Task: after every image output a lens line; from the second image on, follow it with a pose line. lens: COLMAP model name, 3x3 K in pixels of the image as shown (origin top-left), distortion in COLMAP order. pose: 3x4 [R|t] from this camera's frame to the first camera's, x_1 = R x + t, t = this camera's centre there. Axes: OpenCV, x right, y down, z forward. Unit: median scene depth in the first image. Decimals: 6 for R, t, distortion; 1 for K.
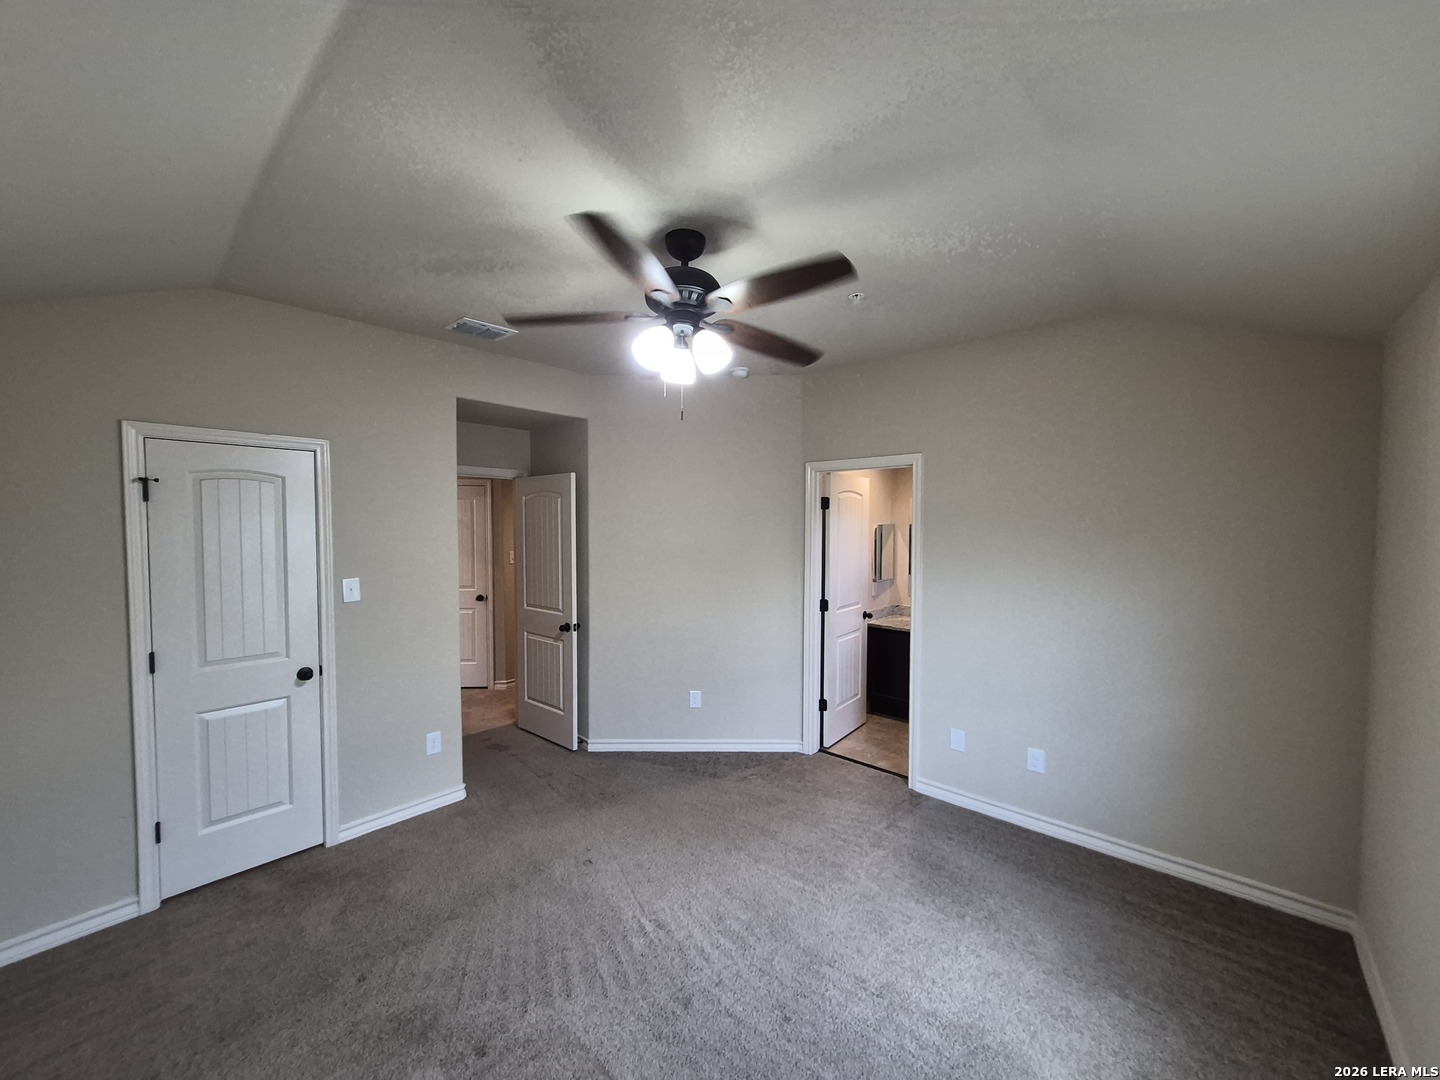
lens RADIAL K [[565.4, 0, 708.9], [0, 565.4, 545.1], [0, 0, 1]] dist [0.007174, -0.000608]
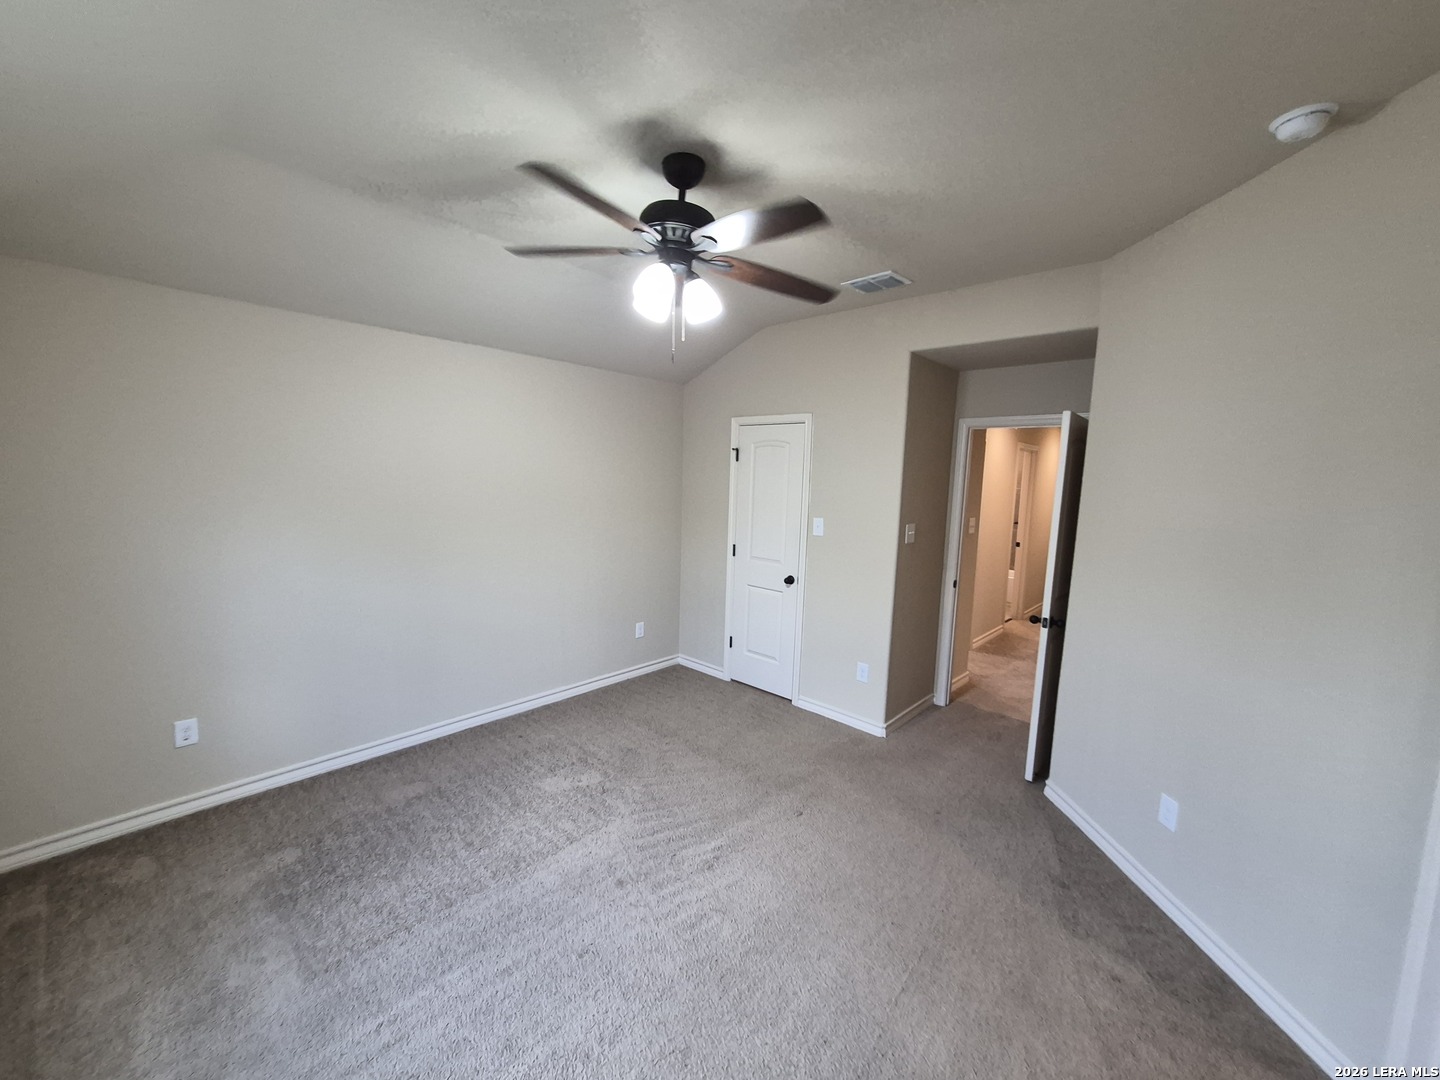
lens RADIAL K [[565.4, 0, 708.9], [0, 565.4, 545.1], [0, 0, 1]] dist [0.007174, -0.000608]
pose [[-0.016718, 0.118007, -0.992872, 0.711342], [-0.072500, 0.990254, 0.118917, -0.016740], [0.997228, 0.073971, -0.008000, 0.797467]]
